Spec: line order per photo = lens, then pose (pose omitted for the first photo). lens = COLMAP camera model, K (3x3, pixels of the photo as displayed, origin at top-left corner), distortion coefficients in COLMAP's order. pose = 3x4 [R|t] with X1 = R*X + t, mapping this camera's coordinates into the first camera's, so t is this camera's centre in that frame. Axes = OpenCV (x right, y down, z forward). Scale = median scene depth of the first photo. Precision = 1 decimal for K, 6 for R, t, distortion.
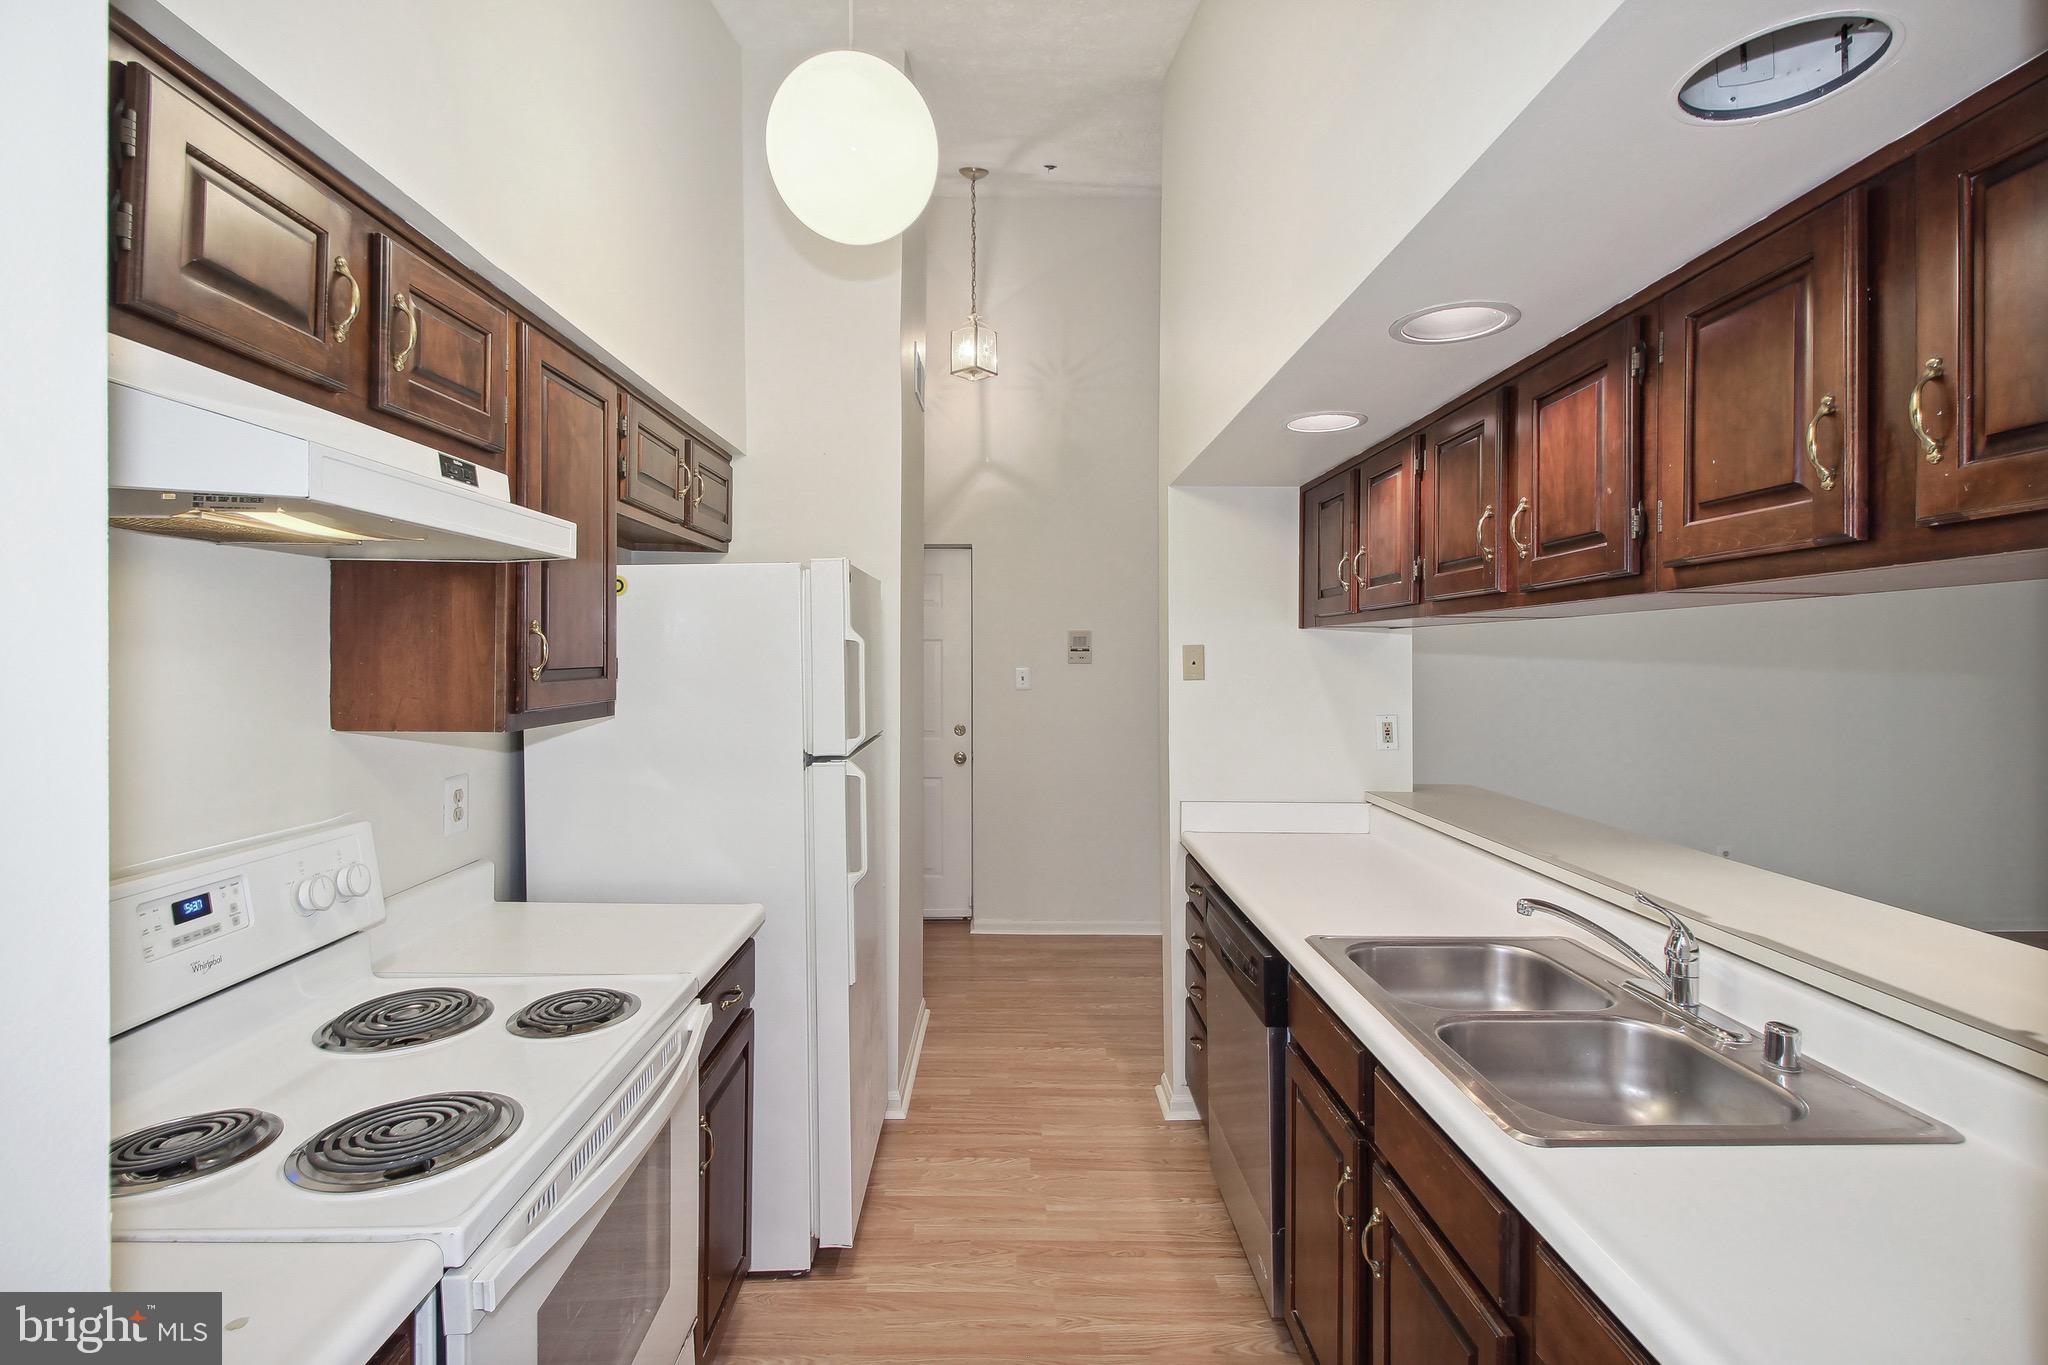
lens RADIAL K [[957.1, 0, 1016.1], [0, 957.1, 654.7], [0, 0, 1]] dist [0.002309, -0.000385]
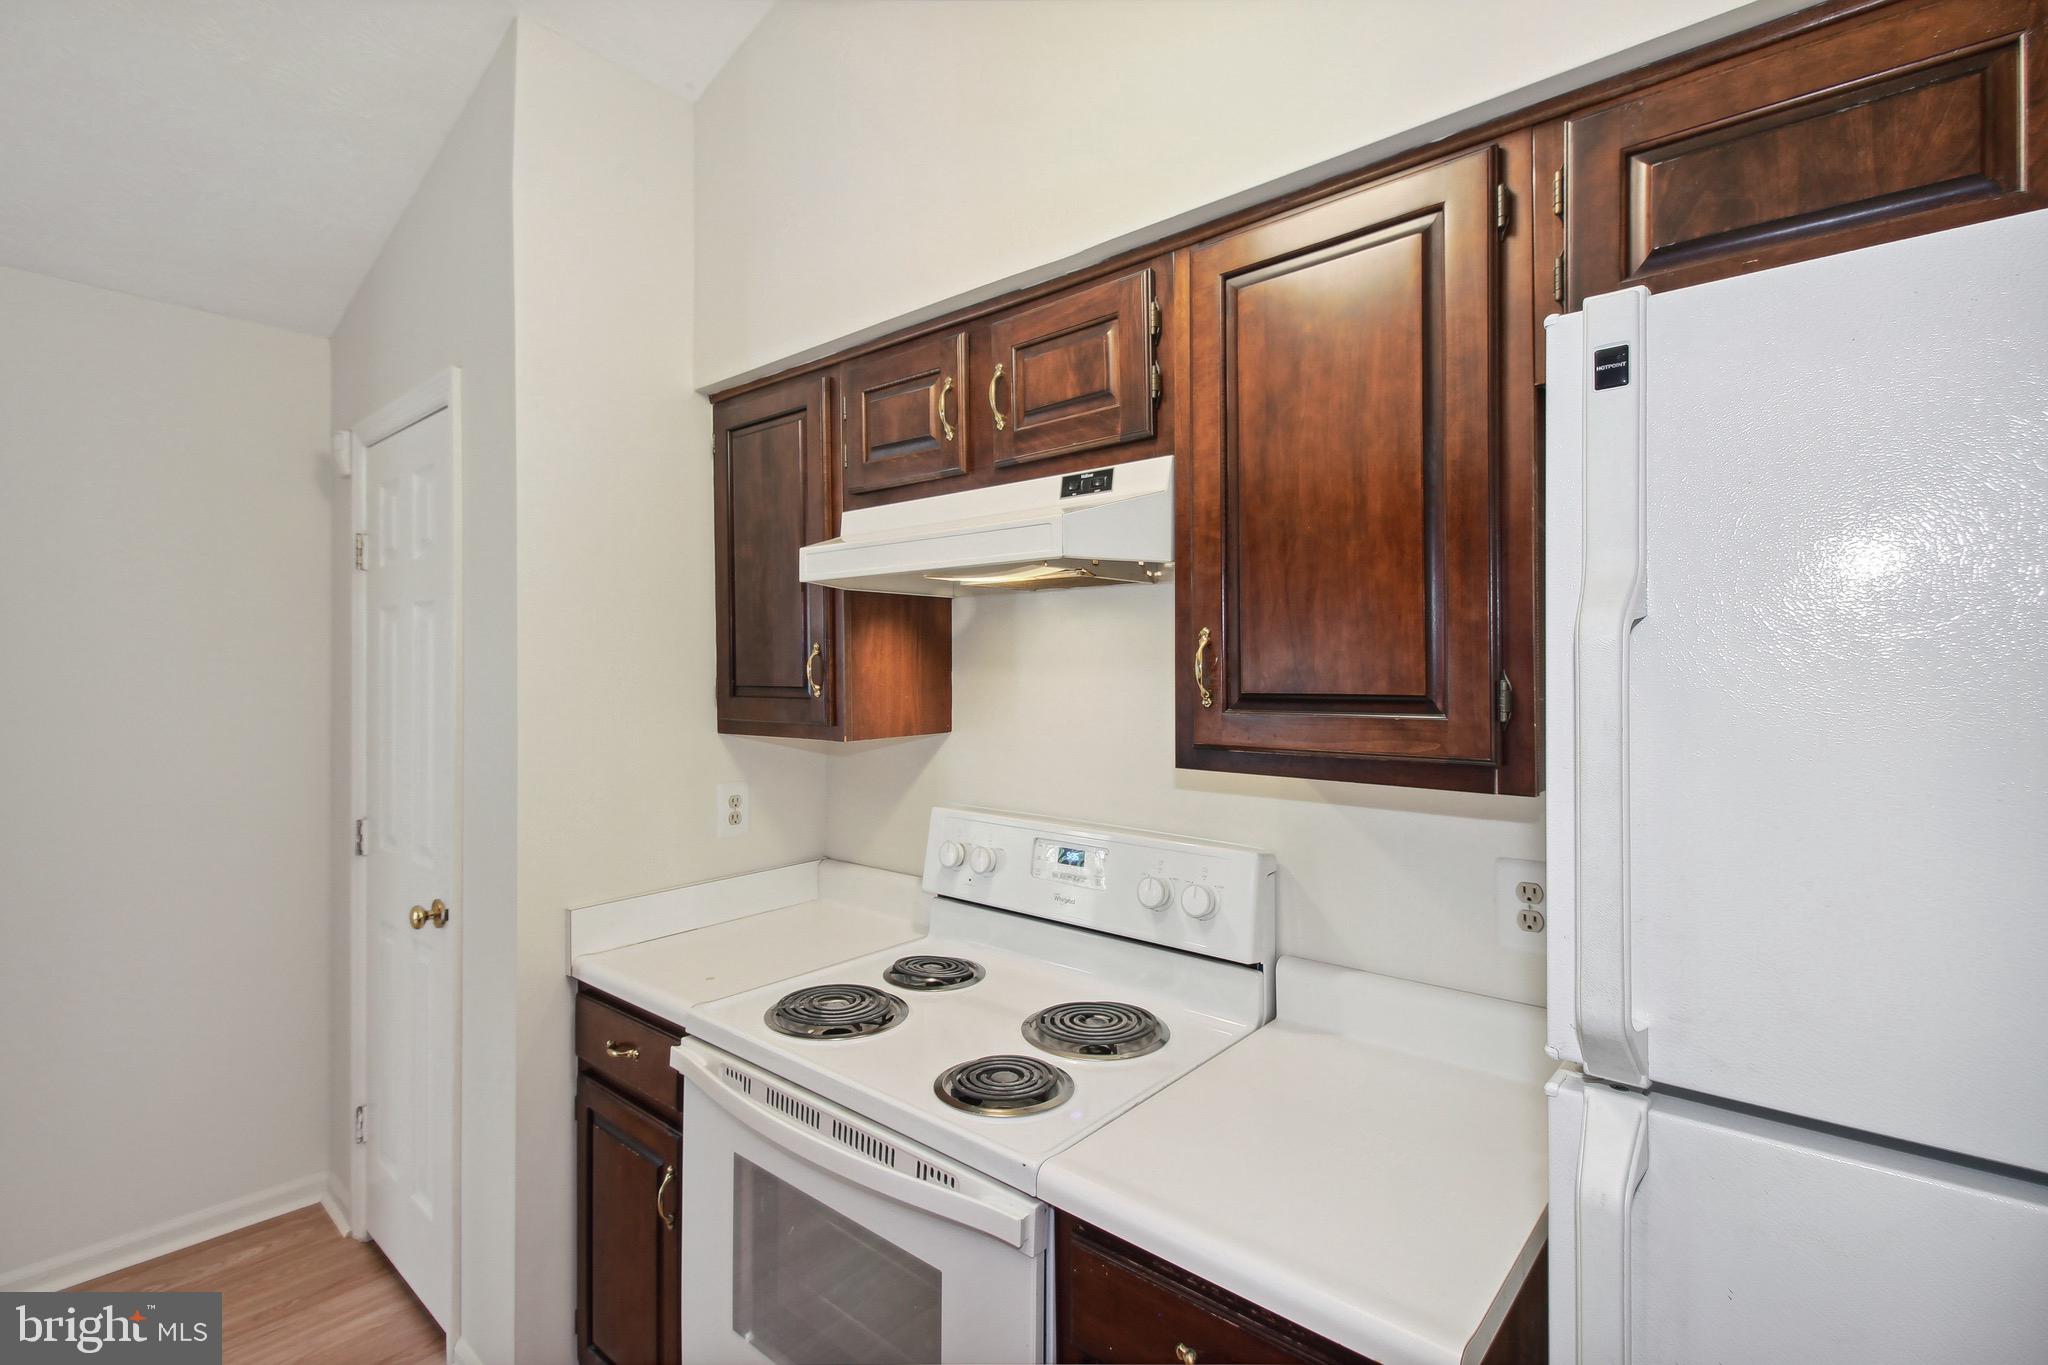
lens RADIAL K [[957.1, 0, 1016.1], [0, 957.1, 654.7], [0, 0, 1]] dist [0.002309, -0.000385]
pose [[-0.667081, -0.005644, -0.744963, 0.190327], [0.002888, 0.999944, -0.010162, -0.009736], [0.744979, -0.008930, -0.667028, 1.641395]]
